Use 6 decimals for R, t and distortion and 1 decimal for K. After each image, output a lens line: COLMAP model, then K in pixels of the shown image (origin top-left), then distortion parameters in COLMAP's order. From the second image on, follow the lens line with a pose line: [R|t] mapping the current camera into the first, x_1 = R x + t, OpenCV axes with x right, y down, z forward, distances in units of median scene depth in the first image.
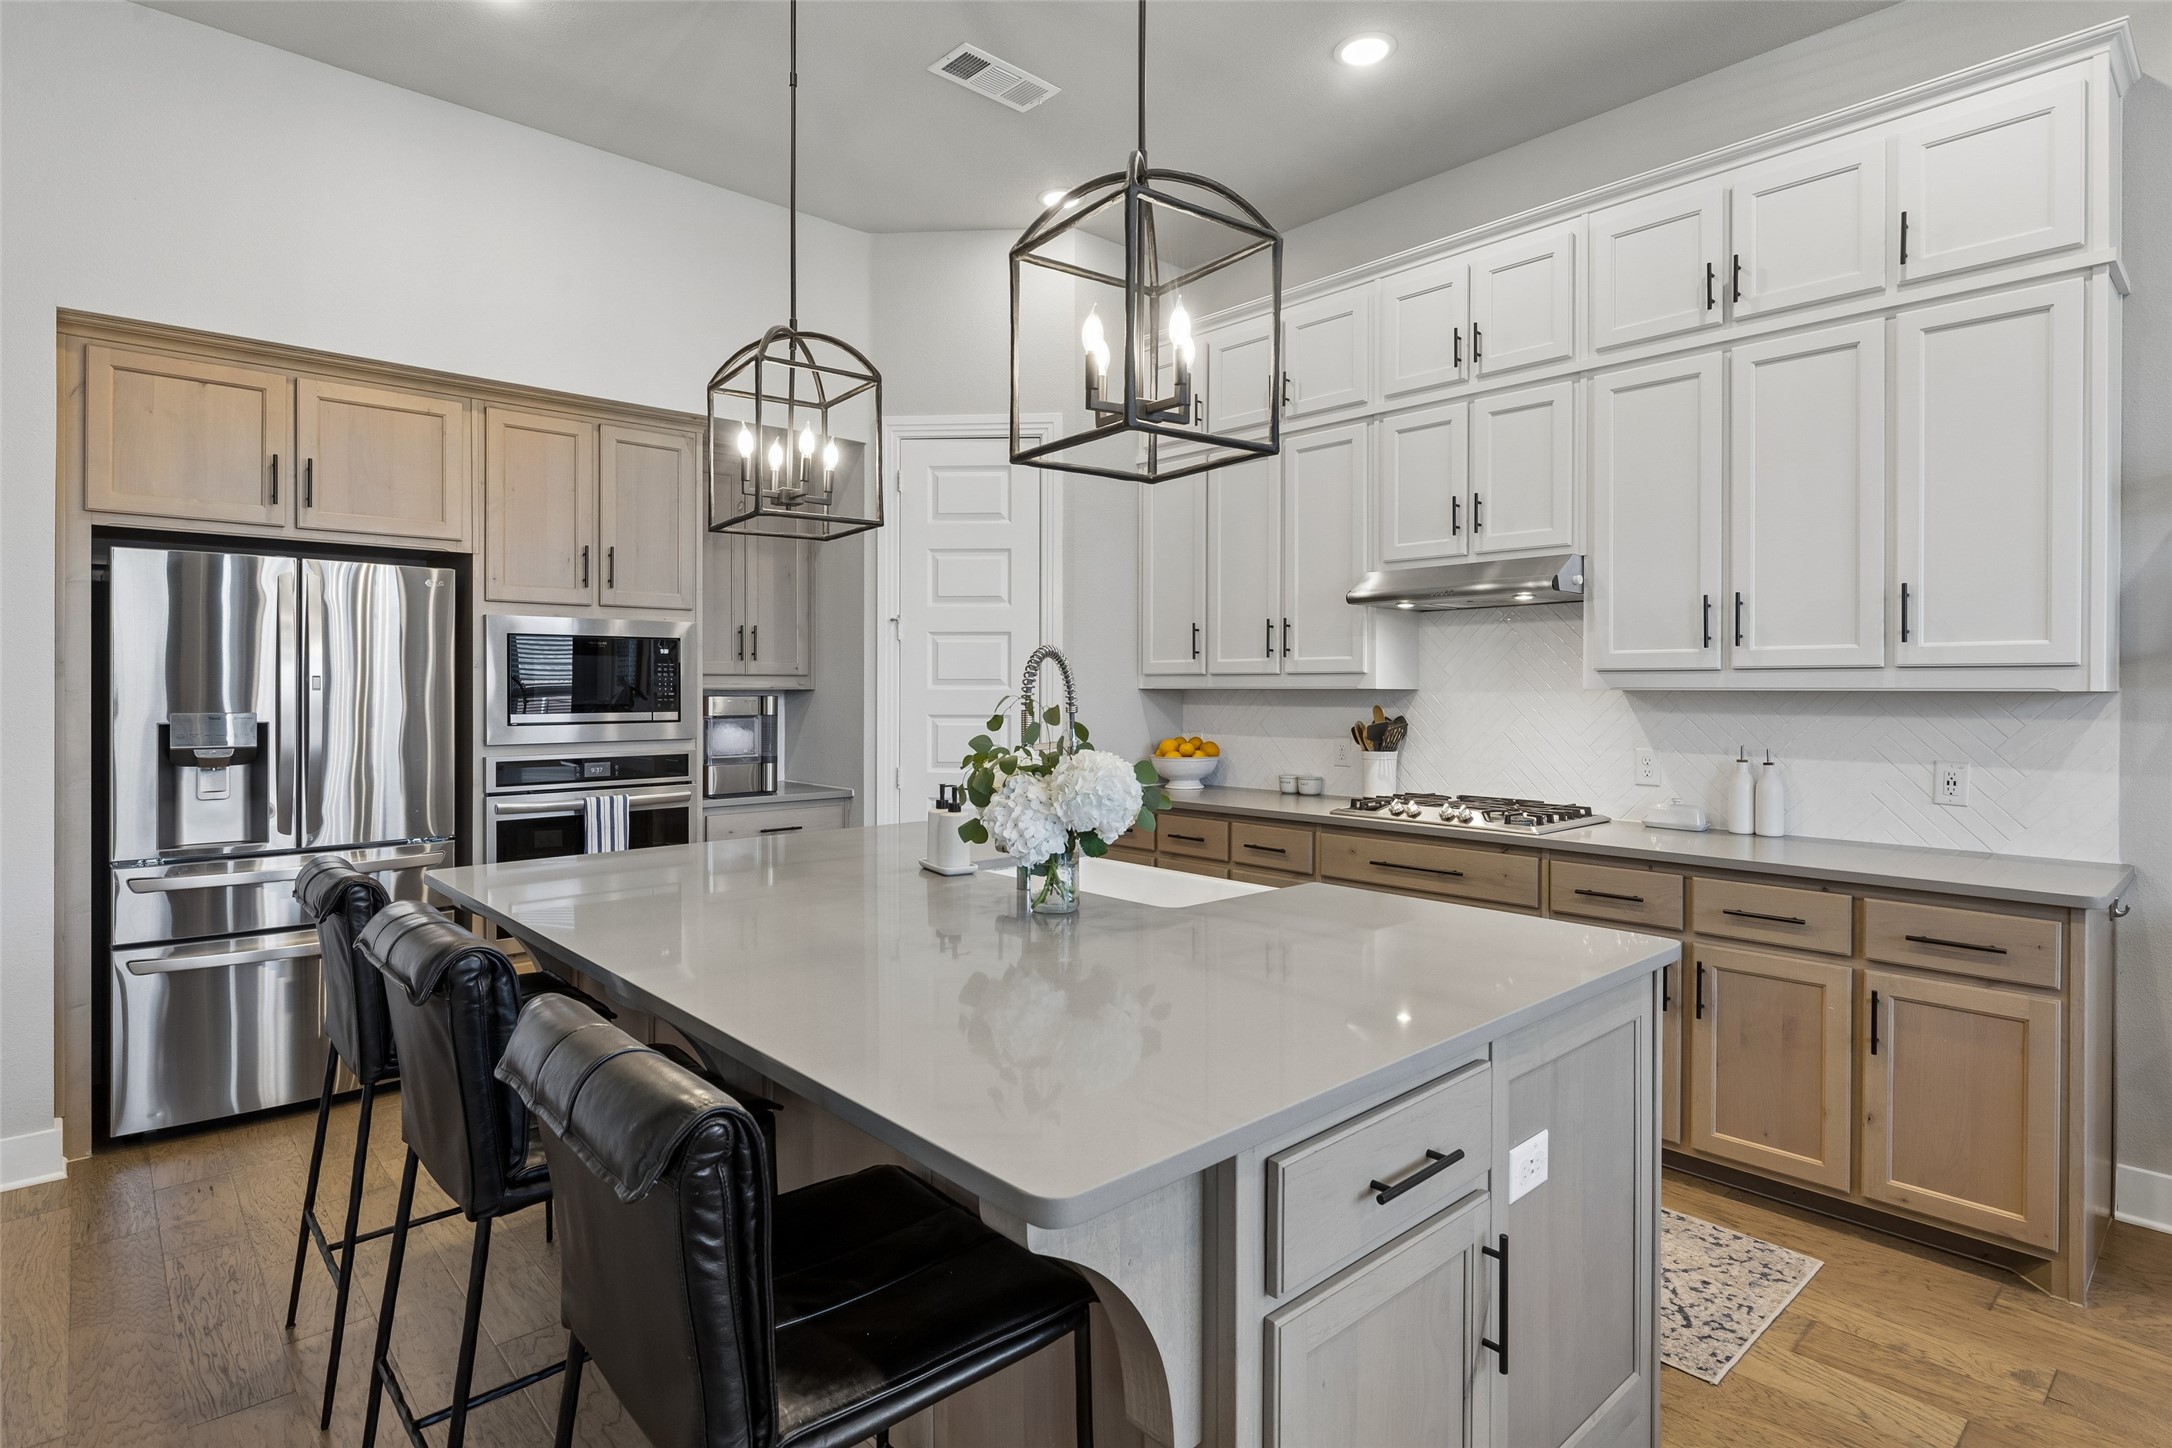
lens RADIAL K [[1097.4, 0, 1089.1], [0, 1097.4, 688.5], [0, 0, 1]] dist [-0.003328, -0.000581]
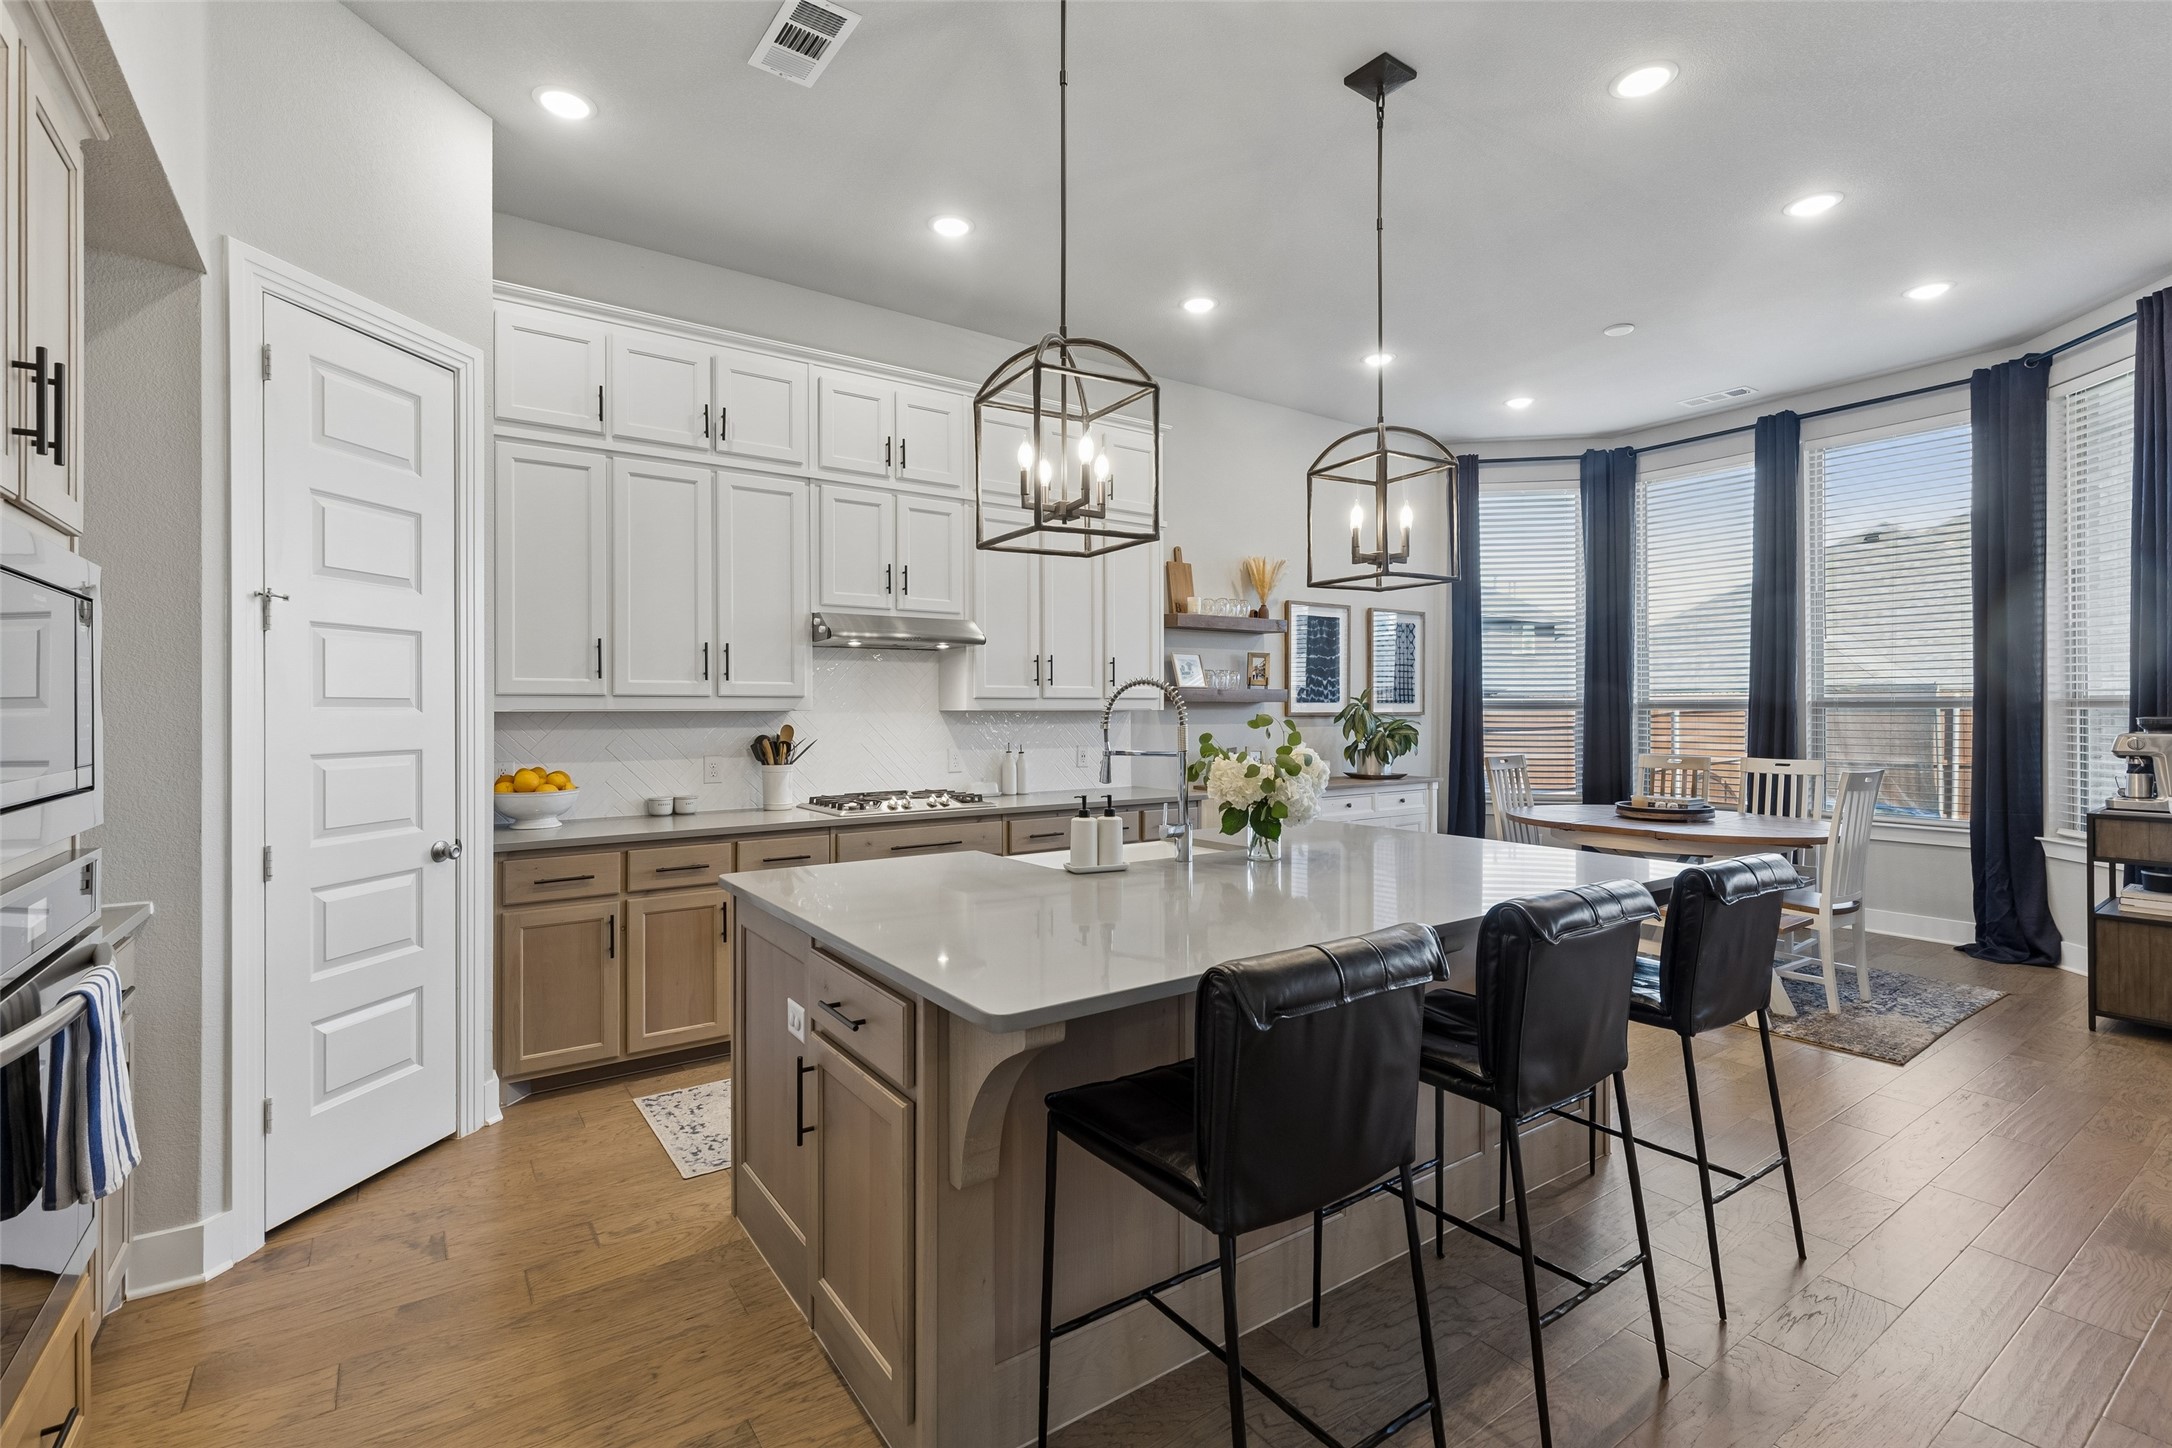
lens RADIAL K [[979.0, 0, 1074.4], [0, 979.0, 717.0], [0, 0, 1]] dist [0.003979, -0.000411]
pose [[0.130470, -0.009295, 0.991409, -0.800497], [0.002803, 0.999956, 0.009006, -0.001520], [-0.991448, 0.001604, 0.130490, 0.621247]]
